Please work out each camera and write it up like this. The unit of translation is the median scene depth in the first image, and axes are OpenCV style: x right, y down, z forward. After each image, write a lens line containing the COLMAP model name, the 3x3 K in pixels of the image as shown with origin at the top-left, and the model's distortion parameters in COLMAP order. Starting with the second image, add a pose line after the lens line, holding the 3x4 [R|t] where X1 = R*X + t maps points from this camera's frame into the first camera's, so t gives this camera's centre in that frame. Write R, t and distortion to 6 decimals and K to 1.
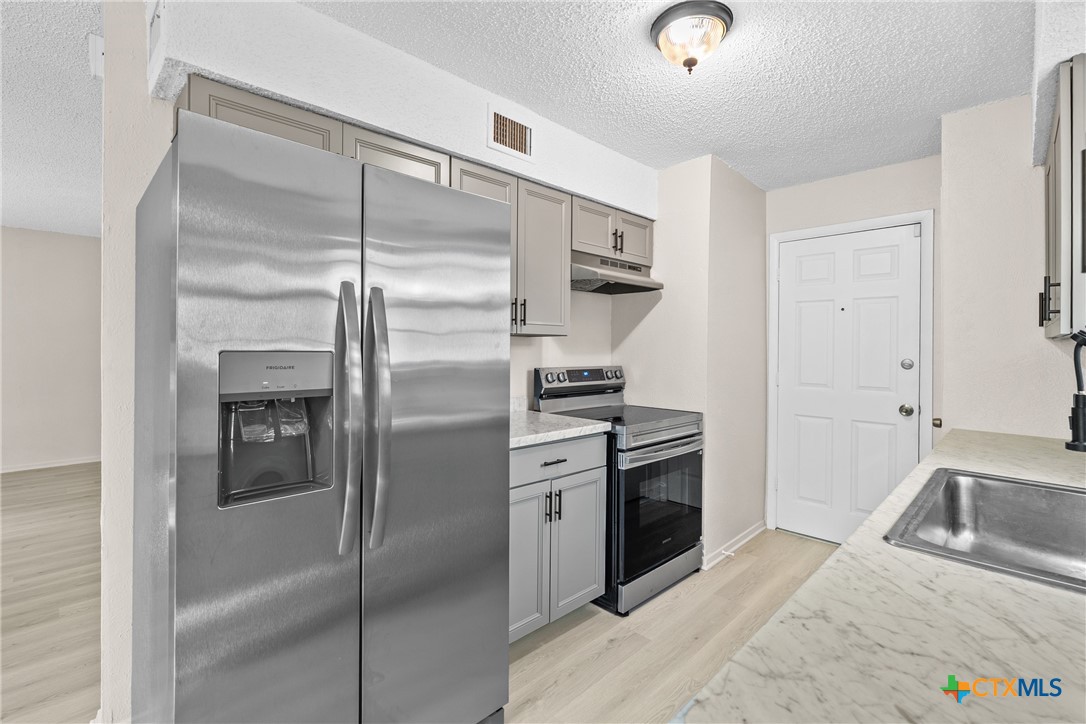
lens RADIAL K [[500.3, 0, 540.8], [0, 500.3, 352.0], [0, 0, 1]] dist [0.003553, 0.000555]
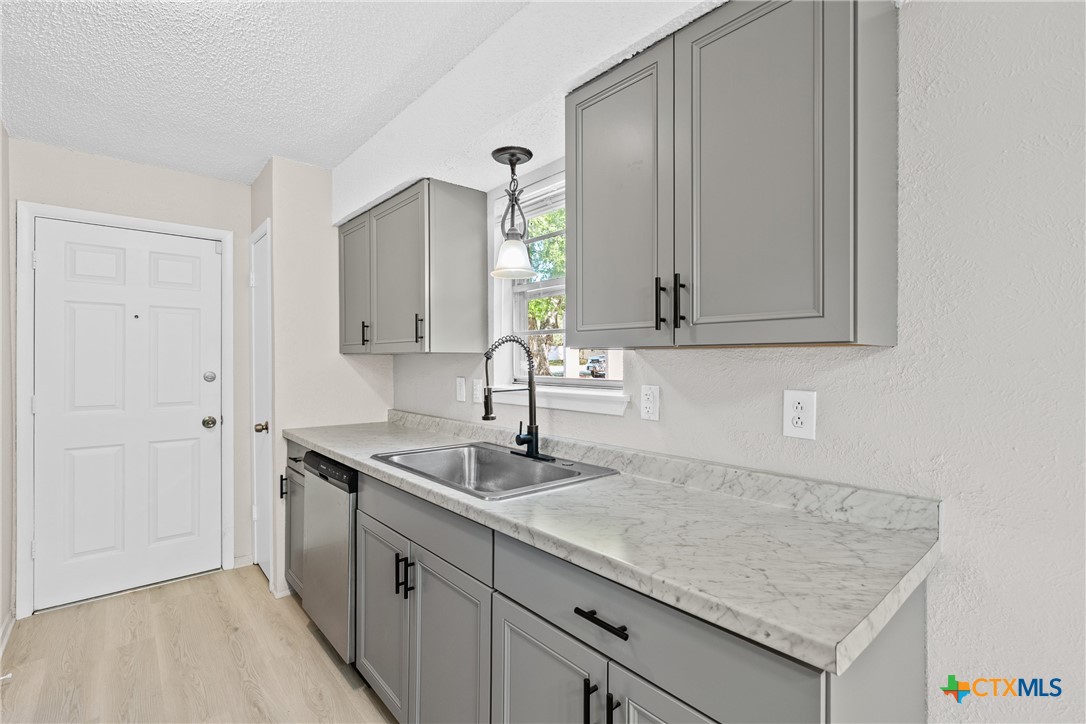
lens RADIAL K [[500.3, 0, 541.2], [0, 500.3, 361.4], [0, 0, 1]] dist [0.003553, 0.000555]
pose [[0.051300, -0.007398, 0.998656, -0.315183], [0.010172, 0.999925, 0.006885, -0.008565], [-0.998631, 0.009805, 0.051372, 0.350747]]
